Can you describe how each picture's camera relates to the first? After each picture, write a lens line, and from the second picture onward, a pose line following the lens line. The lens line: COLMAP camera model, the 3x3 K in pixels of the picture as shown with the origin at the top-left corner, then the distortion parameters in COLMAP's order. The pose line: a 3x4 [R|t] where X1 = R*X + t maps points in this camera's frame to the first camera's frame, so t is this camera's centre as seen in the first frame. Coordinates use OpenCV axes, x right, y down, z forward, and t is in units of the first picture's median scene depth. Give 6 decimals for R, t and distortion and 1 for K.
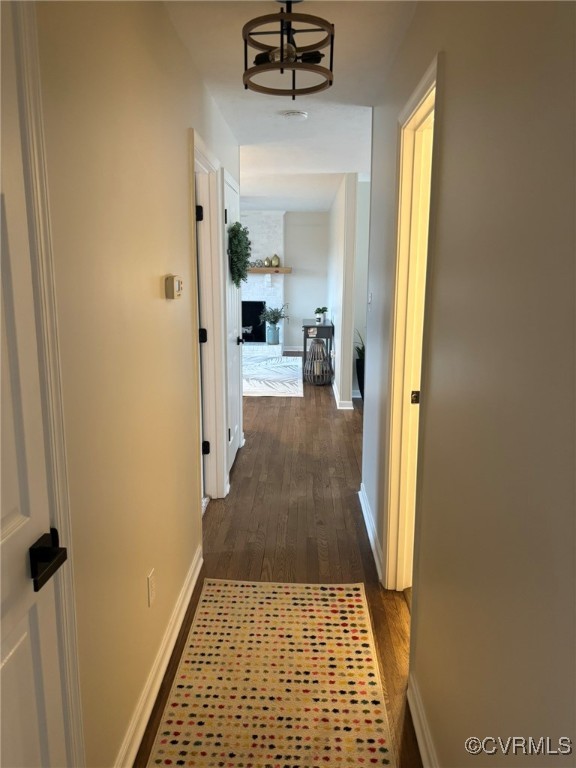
lens RADIAL K [[577.9, 0, 286.2], [0, 577.9, 386.2], [0, 0, 1]] dist [0.037883, -0.019507]
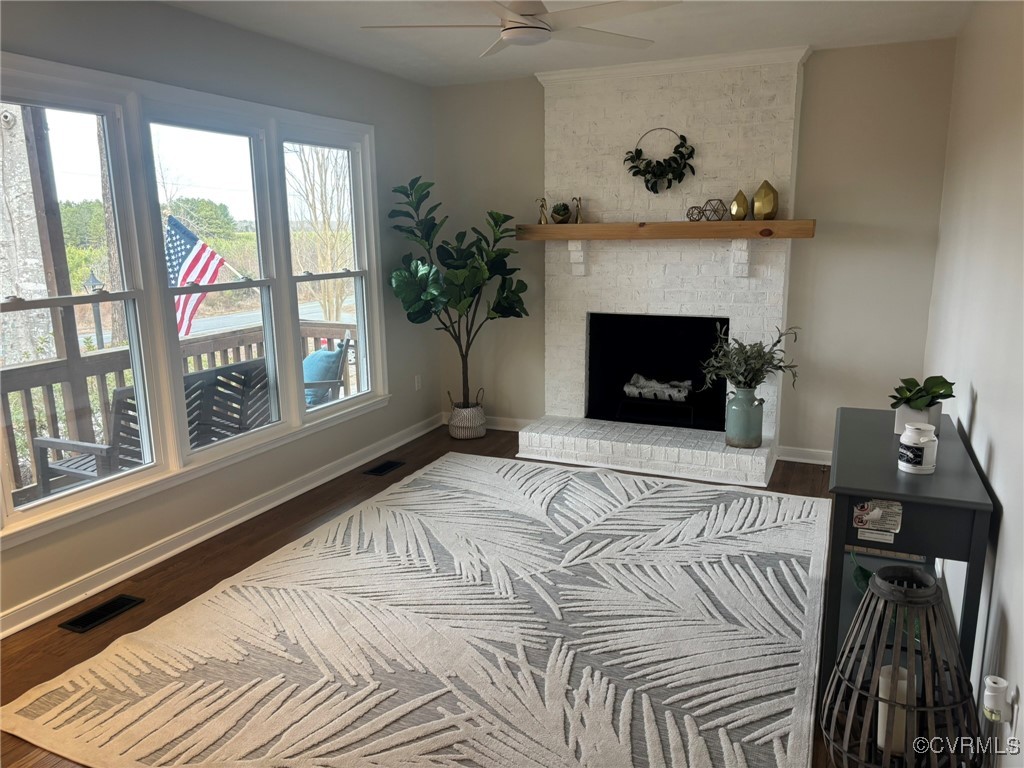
lens RADIAL K [[770.5, 0, 506.1], [0, 770.5, 374.0], [0, 0, 1]] dist [0.037883, -0.019507]
pose [[0.923900, 0.061809, -0.377609, 0.071179], [-0.065669, 0.997838, 0.002658, -0.418289], [0.376957, 0.022342, 0.925961, 2.054343]]
